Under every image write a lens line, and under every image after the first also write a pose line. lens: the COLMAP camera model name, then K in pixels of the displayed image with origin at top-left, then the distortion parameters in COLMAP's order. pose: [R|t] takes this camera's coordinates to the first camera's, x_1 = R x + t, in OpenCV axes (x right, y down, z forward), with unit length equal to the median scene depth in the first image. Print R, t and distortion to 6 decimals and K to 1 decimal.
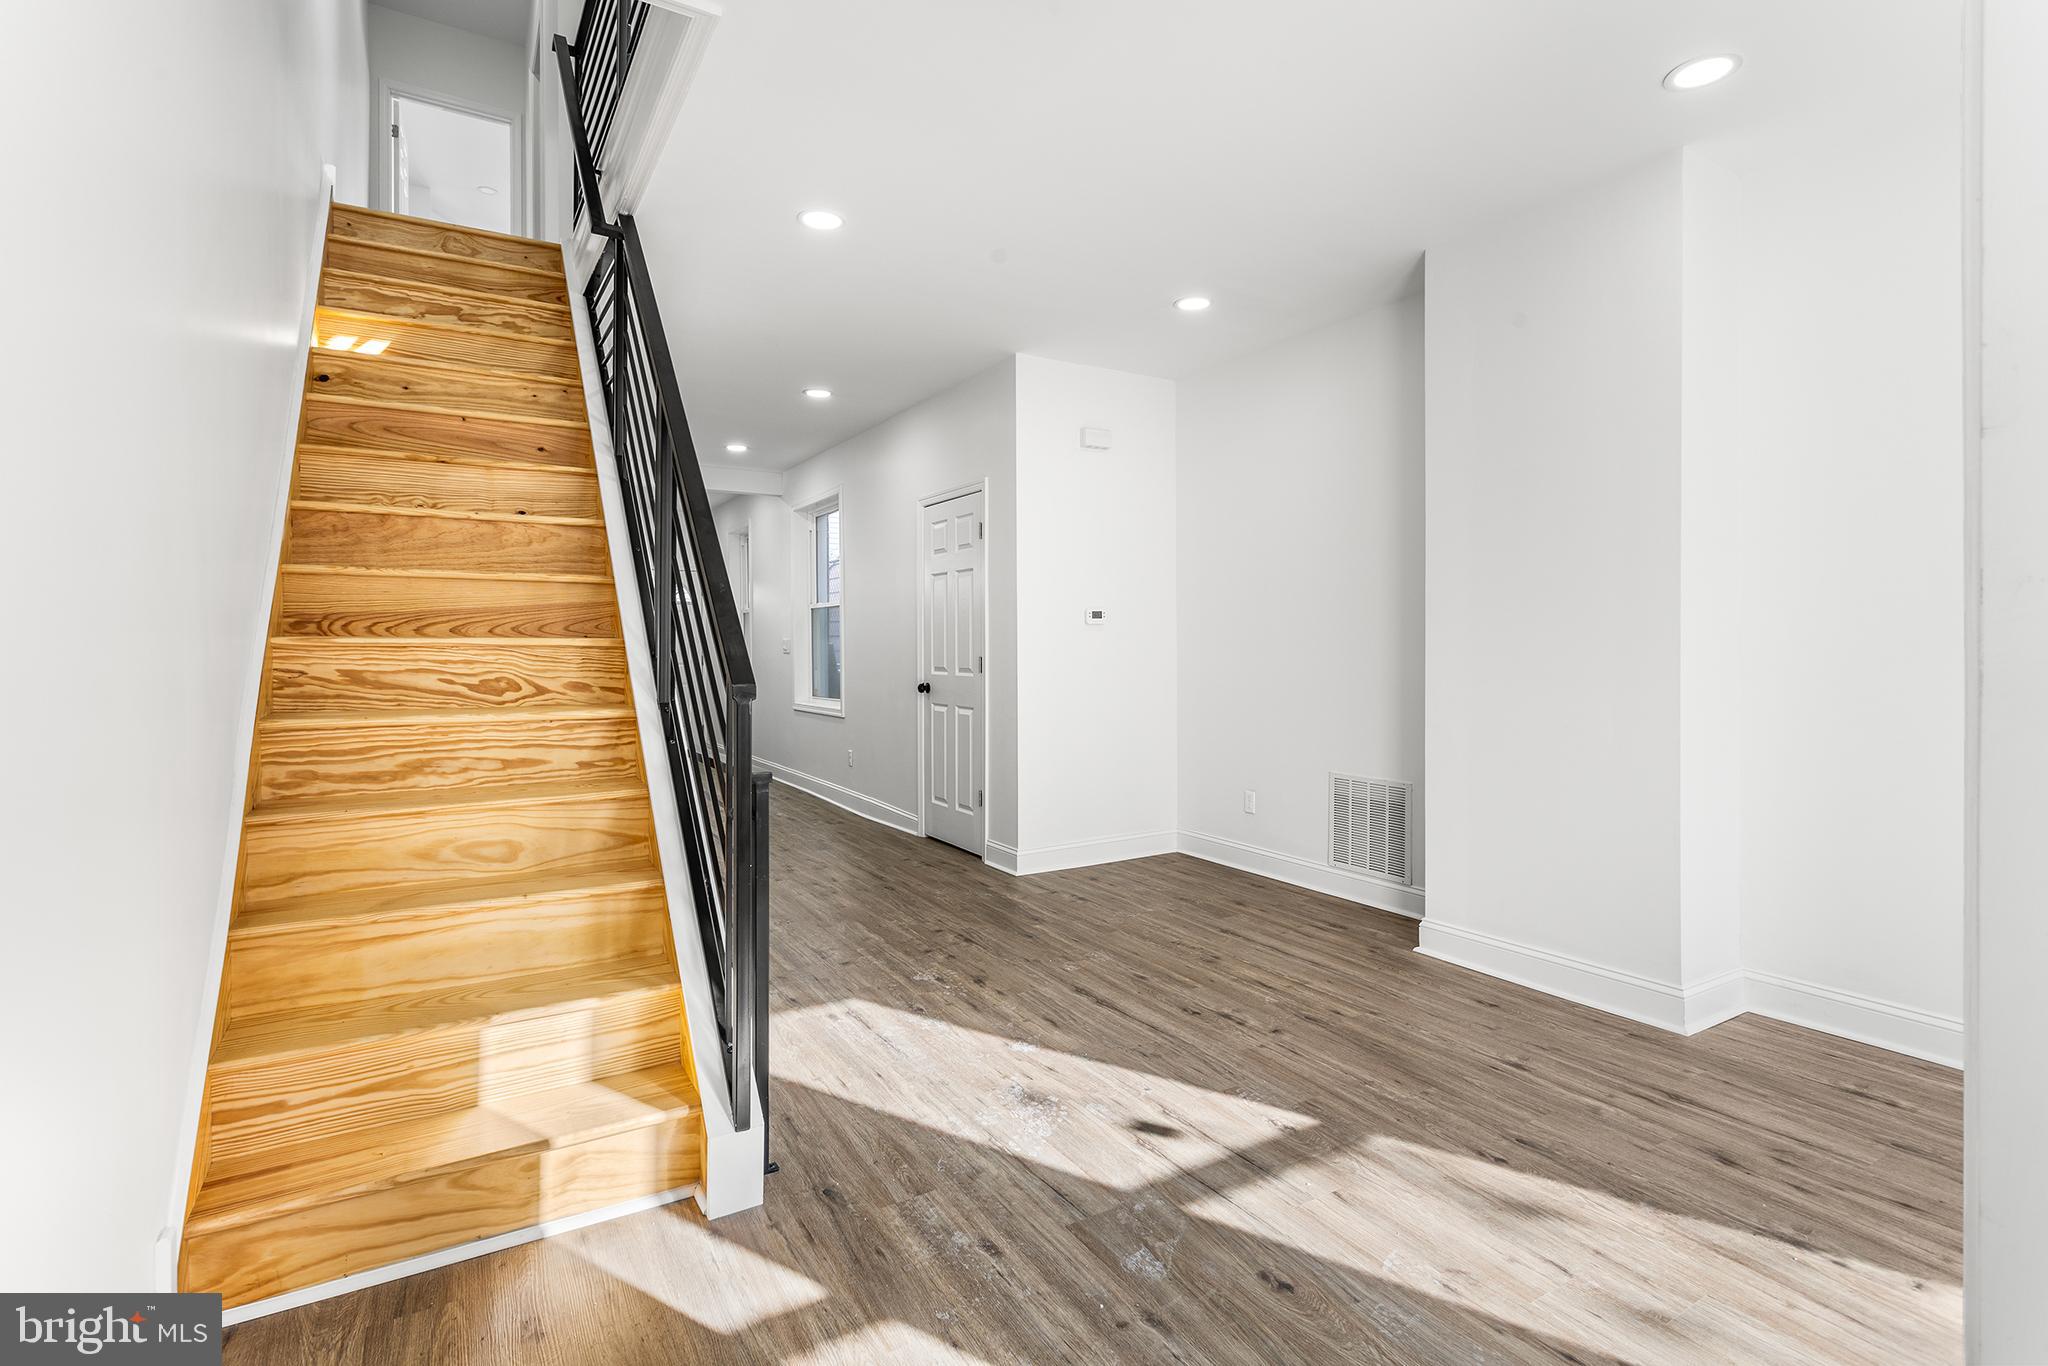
lens RADIAL K [[988.5, 0, 1010.9], [0, 988.5, 655.2], [0, 0, 1]] dist [0.003081, -0.000571]
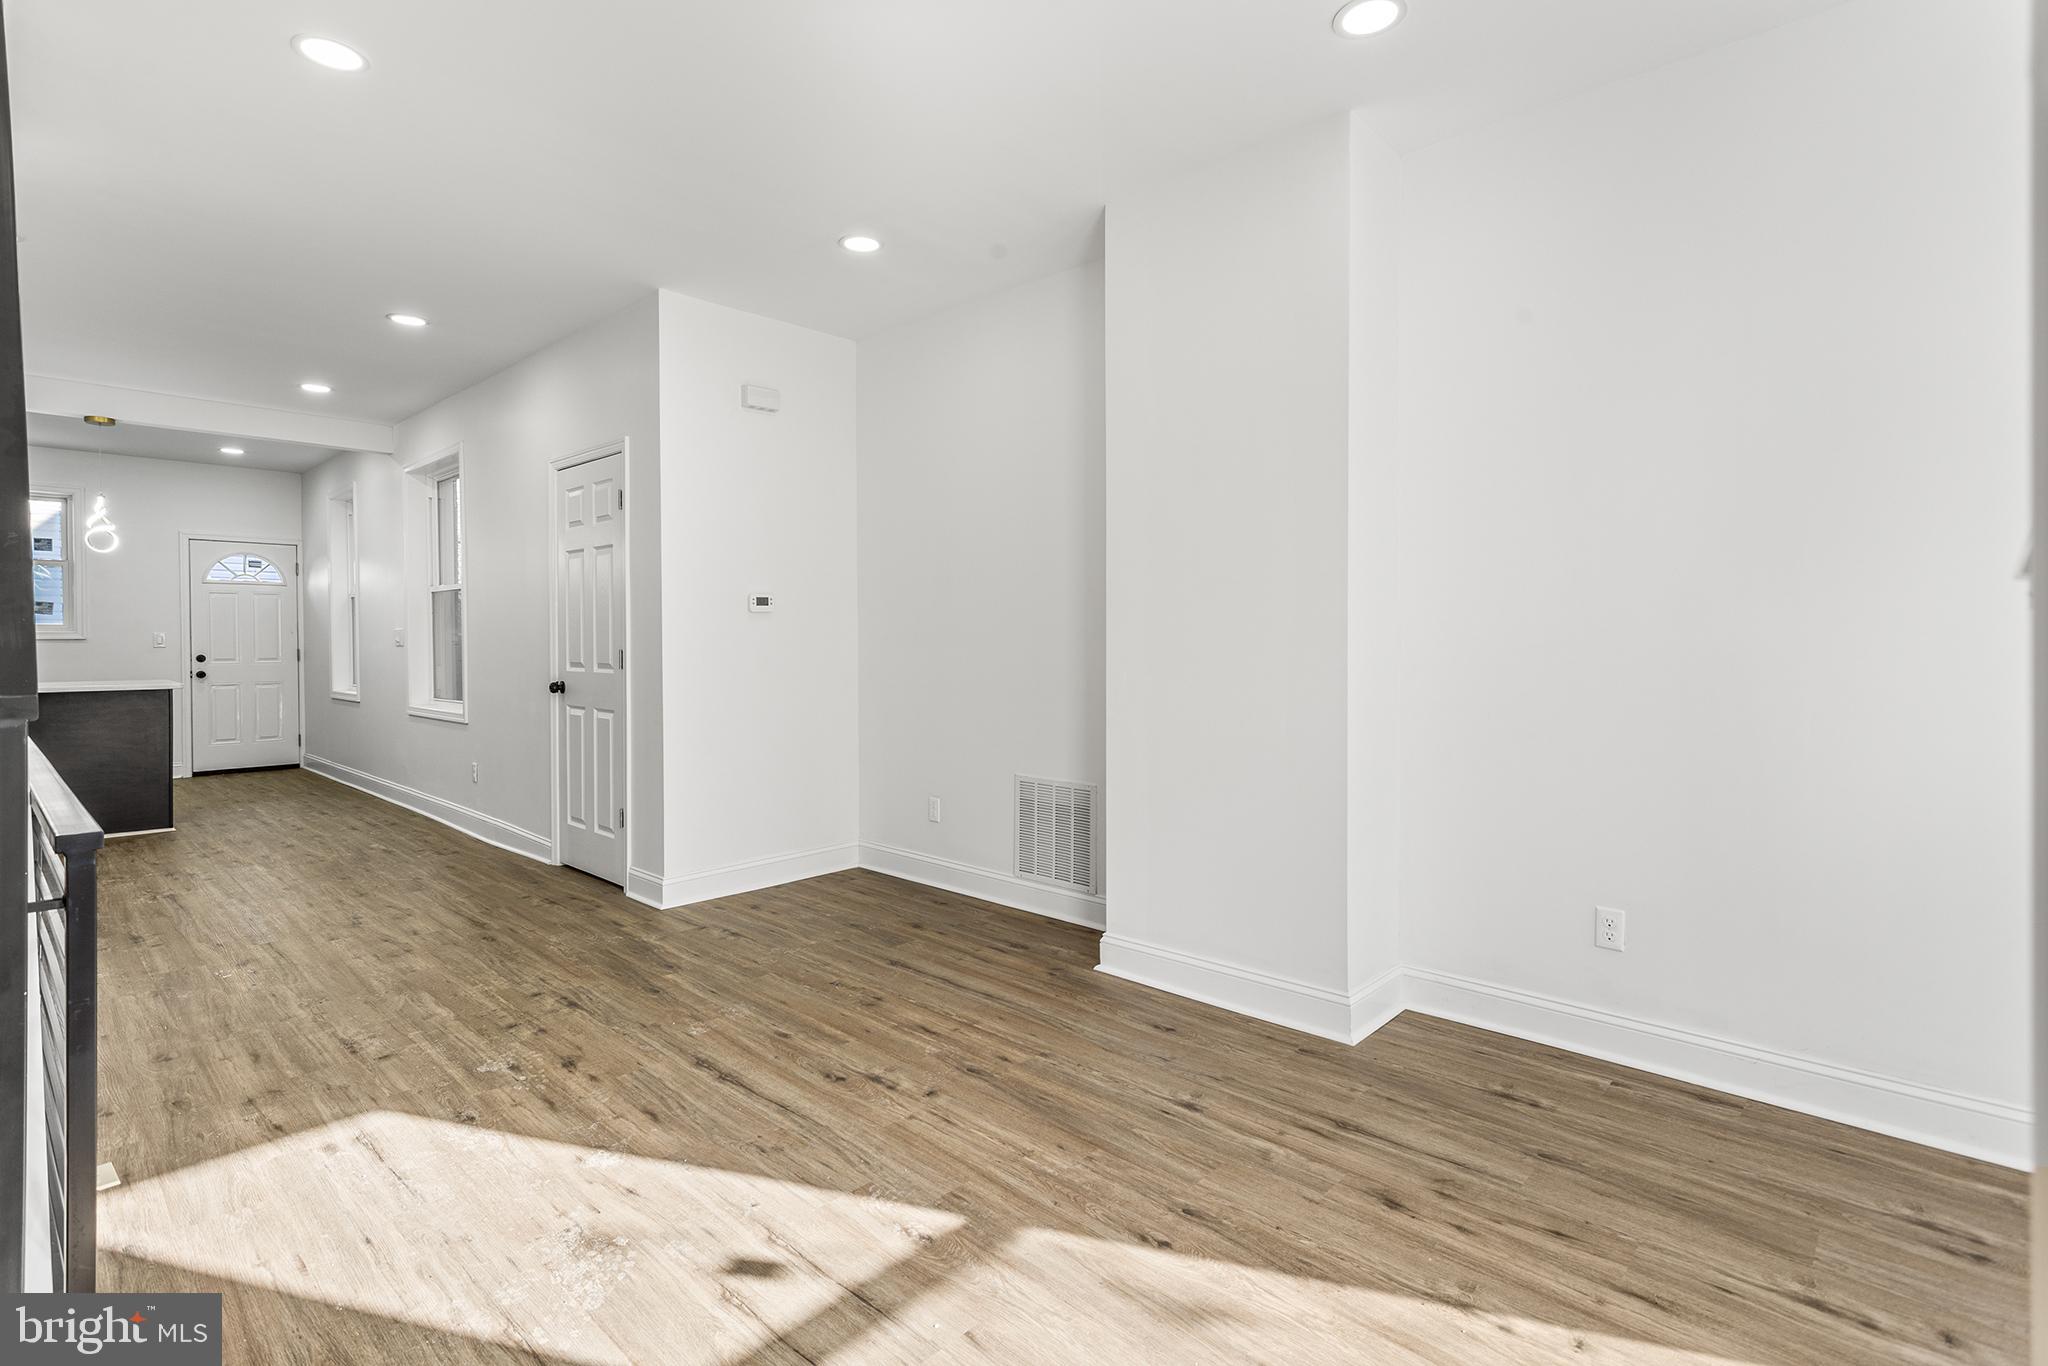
lens RADIAL K [[993.9, 0, 1023.8], [0, 993.9, 652.8], [0, 0, 1]] dist [0.004622, 0.000480]
pose [[0.959800, -0.001334, 0.280682, 0.100737], [0.000019, 0.999989, 0.004687, 0.000210], [-0.280685, -0.004493, 0.959789, 0.156273]]
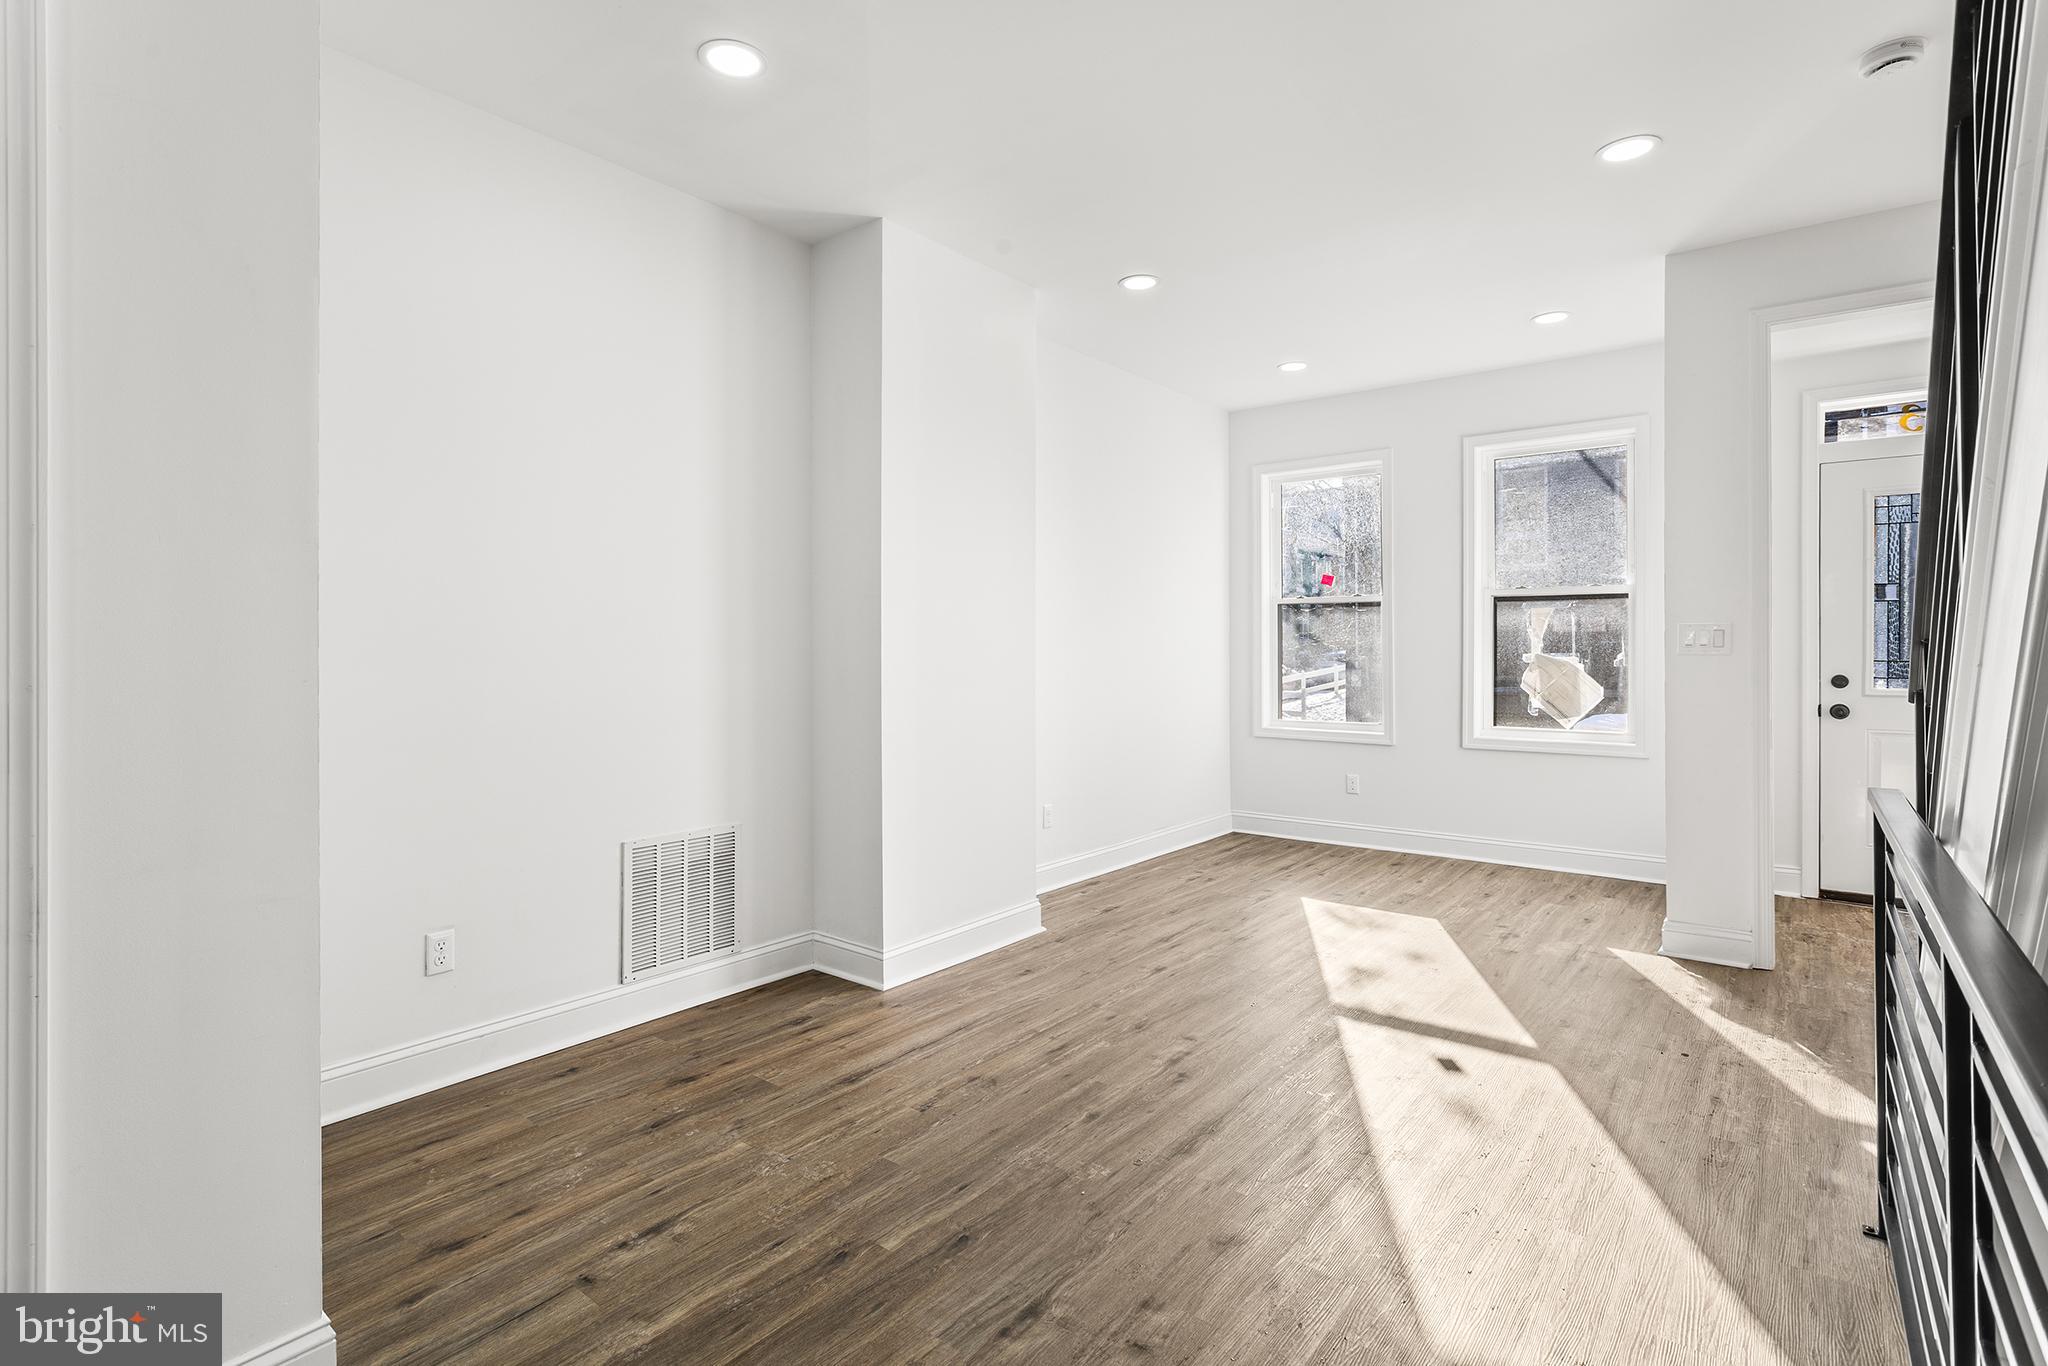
lens RADIAL K [[993.9, 0, 1023.8], [0, 993.9, 652.8], [0, 0, 1]] dist [0.004622, 0.000480]
pose [[-0.368944, -0.000059, 0.929452, -0.561827], [0.011363, 0.999925, 0.004574, -0.010381], [-0.929382, 0.012248, -0.368915, 1.435203]]
